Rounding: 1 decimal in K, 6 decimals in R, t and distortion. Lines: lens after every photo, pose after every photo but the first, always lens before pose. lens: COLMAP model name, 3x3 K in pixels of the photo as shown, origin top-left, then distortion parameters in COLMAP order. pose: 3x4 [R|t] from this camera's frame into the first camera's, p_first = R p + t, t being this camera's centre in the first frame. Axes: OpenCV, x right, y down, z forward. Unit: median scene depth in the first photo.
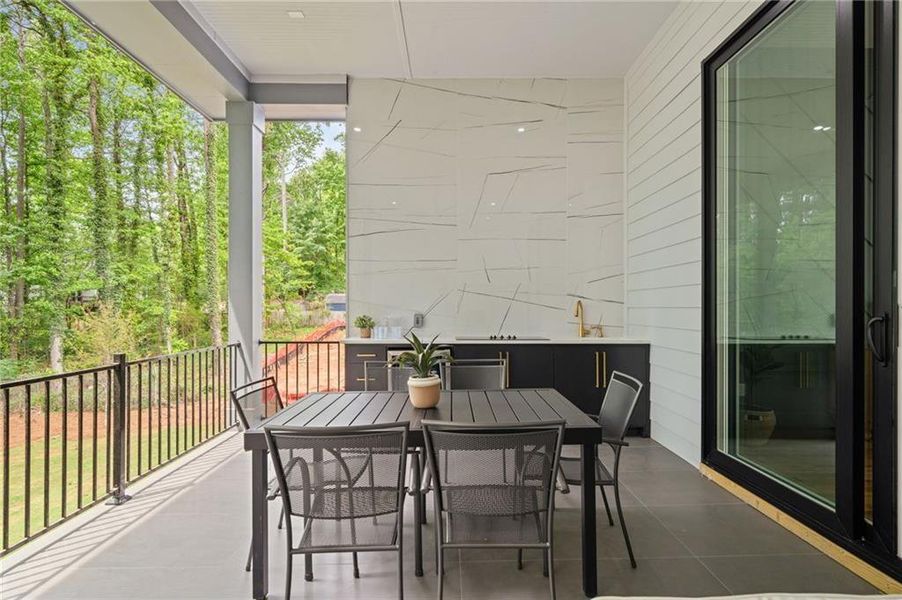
lens RADIAL K [[481.9, 0, 455.2], [0, 481.9, 307.4], [0, 0, 1]] dist [0.000805, 0.000398]
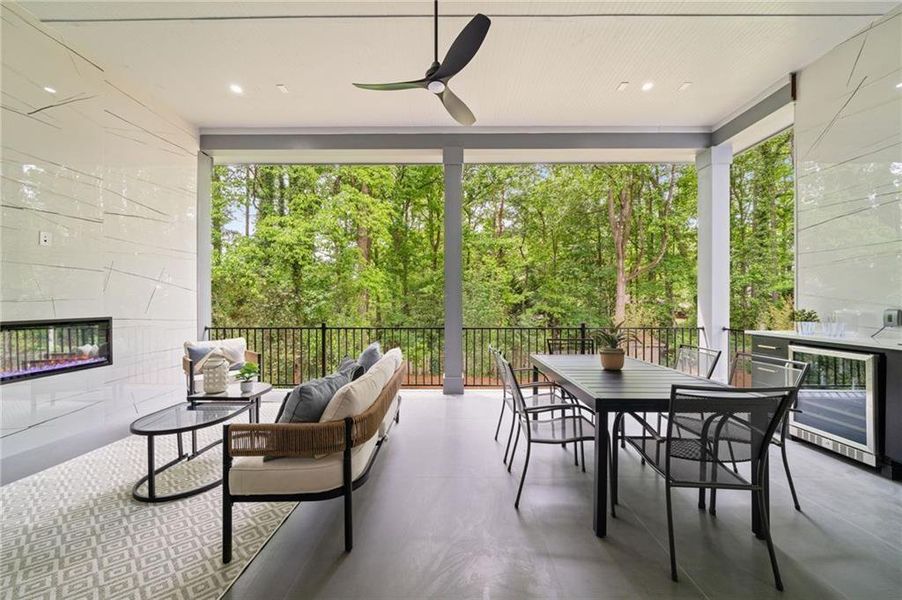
lens RADIAL K [[383.6, 0, 454.3], [0, 383.6, 299.2], [0, 0, 1]] dist [0.000108, 0.000060]
pose [[-0.099587, -0.009015, -0.994988, 0.647059], [-0.002004, 0.999959, -0.008859, 0.004485], [0.995027, 0.001111, -0.099601, 0.367979]]
